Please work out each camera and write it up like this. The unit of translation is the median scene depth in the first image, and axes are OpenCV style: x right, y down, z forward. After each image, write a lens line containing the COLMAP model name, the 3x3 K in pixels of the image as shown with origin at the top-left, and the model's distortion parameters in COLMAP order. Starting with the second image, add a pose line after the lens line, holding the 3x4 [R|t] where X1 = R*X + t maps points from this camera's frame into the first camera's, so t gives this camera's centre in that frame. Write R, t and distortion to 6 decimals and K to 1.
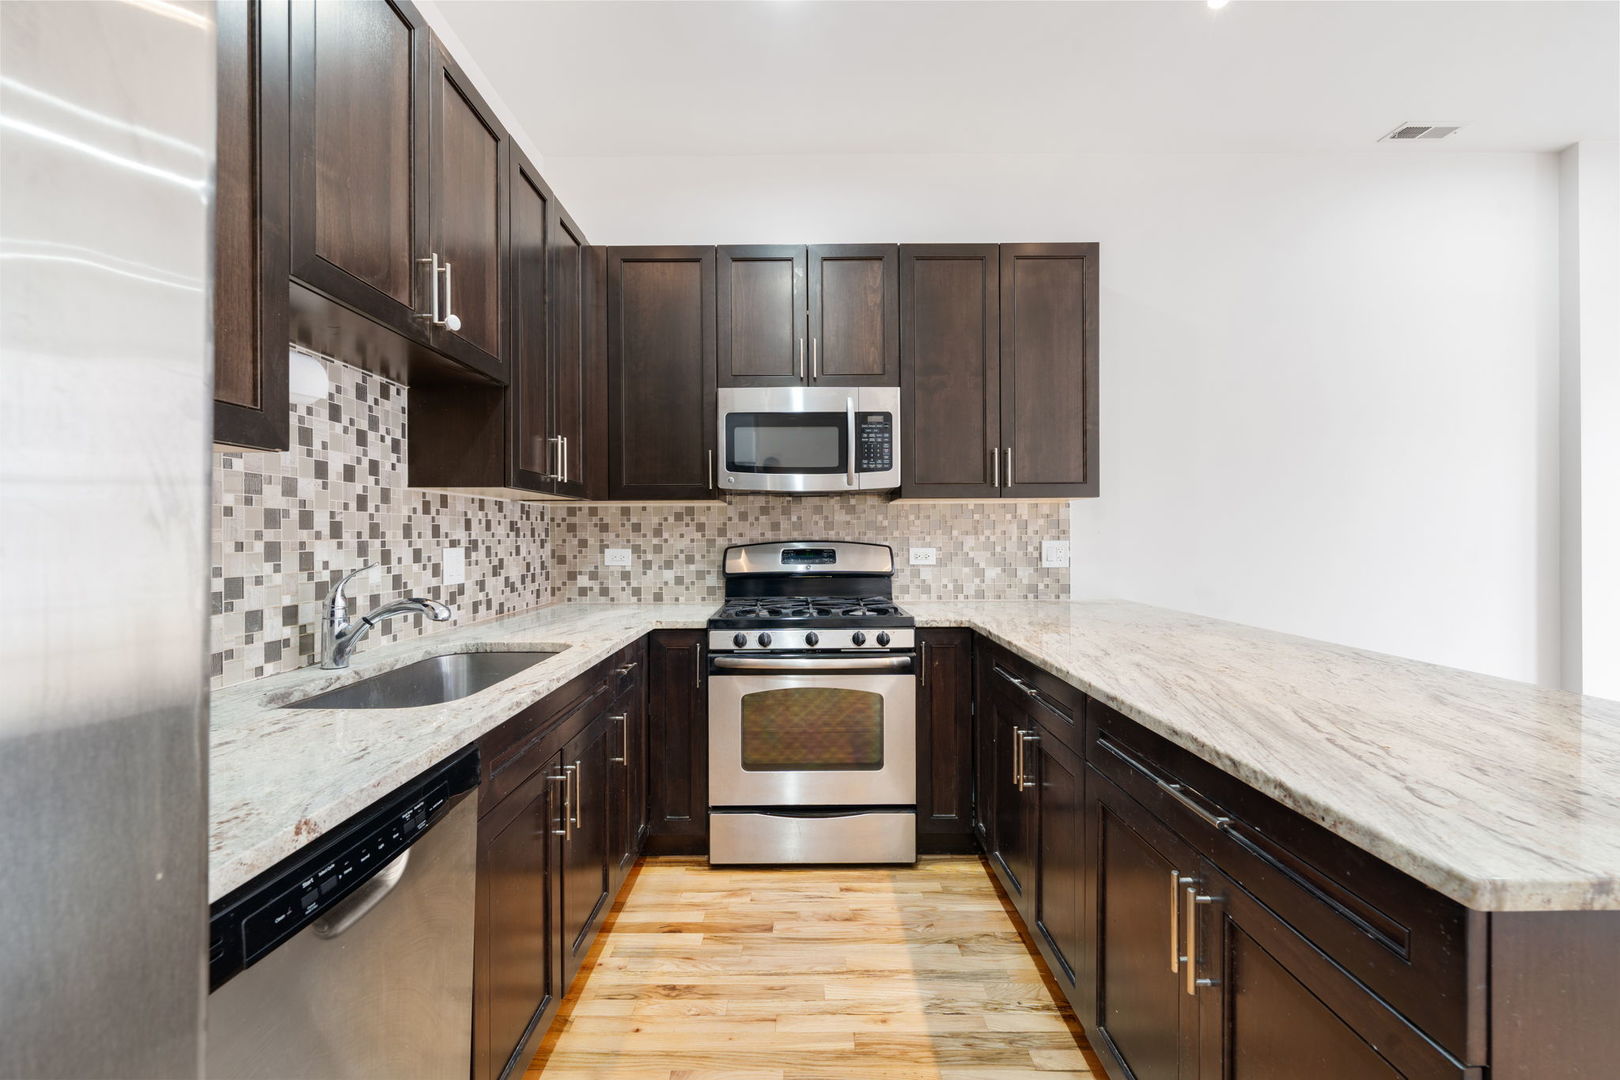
lens RADIAL K [[653.1, 0, 801.6], [0, 653.1, 539.2], [0, 0, 1]] dist [-0.000558, -0.000580]
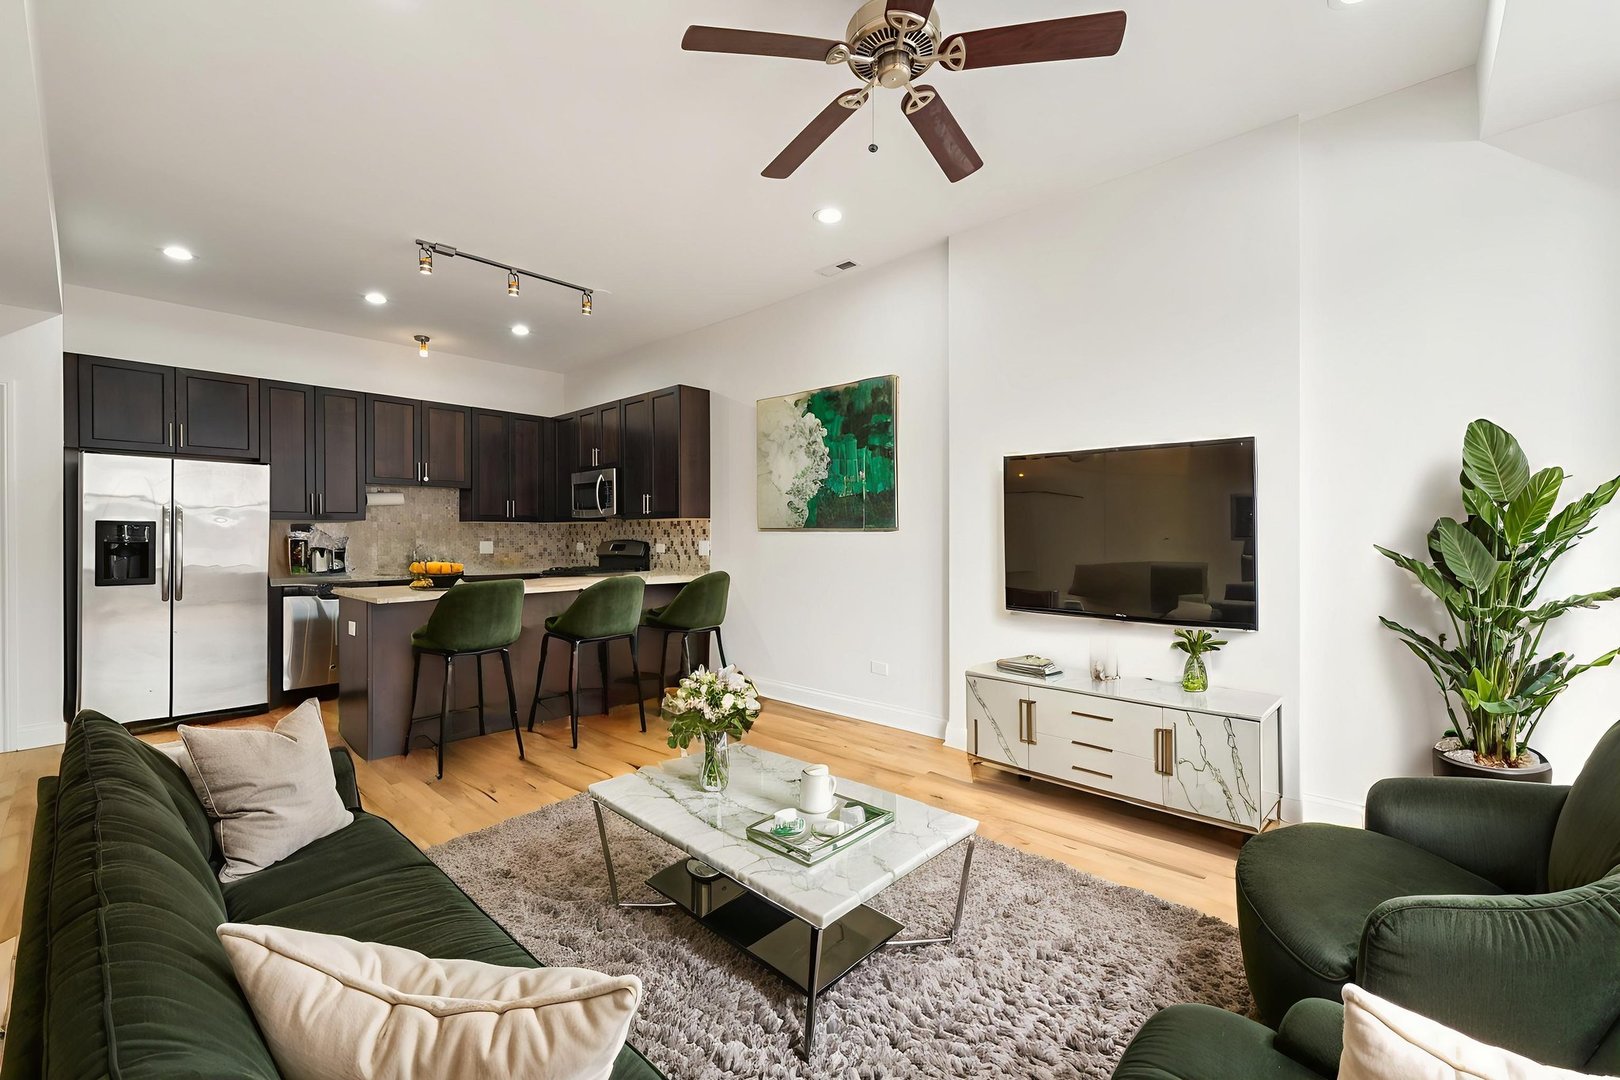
lens RADIAL K [[653.1, 0, 813.2], [0, 653.1, 538.5], [0, 0, 1]] dist [-0.000558, -0.000580]
pose [[0.742078, 0.006986, -0.670277, 1.819437], [-0.004948, 0.999976, 0.004944, -0.014842], [0.670295, -0.000352, 0.742095, -0.134781]]
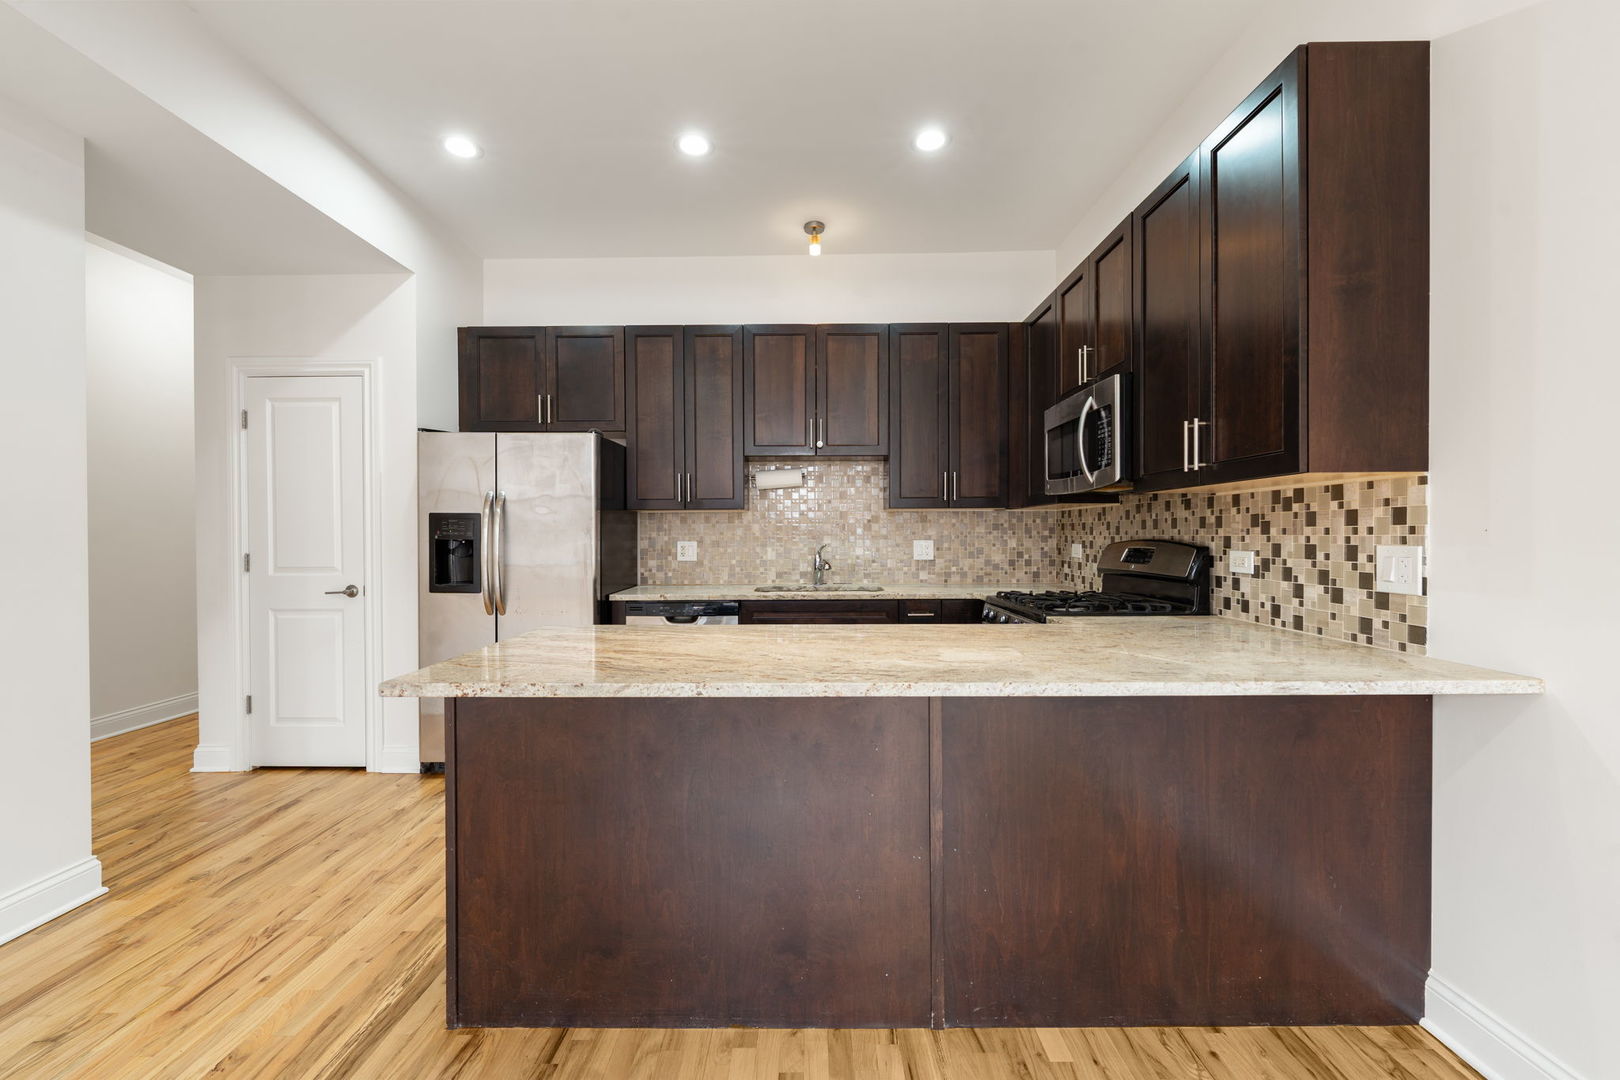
lens RADIAL K [[653.1, 0, 802.0], [0, 653.1, 535.9], [0, 0, 1]] dist [-0.000558, -0.000580]
pose [[-0.018968, 0.008053, -0.999788, 0.954741], [-0.002887, 0.999963, 0.008109, -0.009110], [0.999816, 0.003040, -0.018944, 0.501479]]
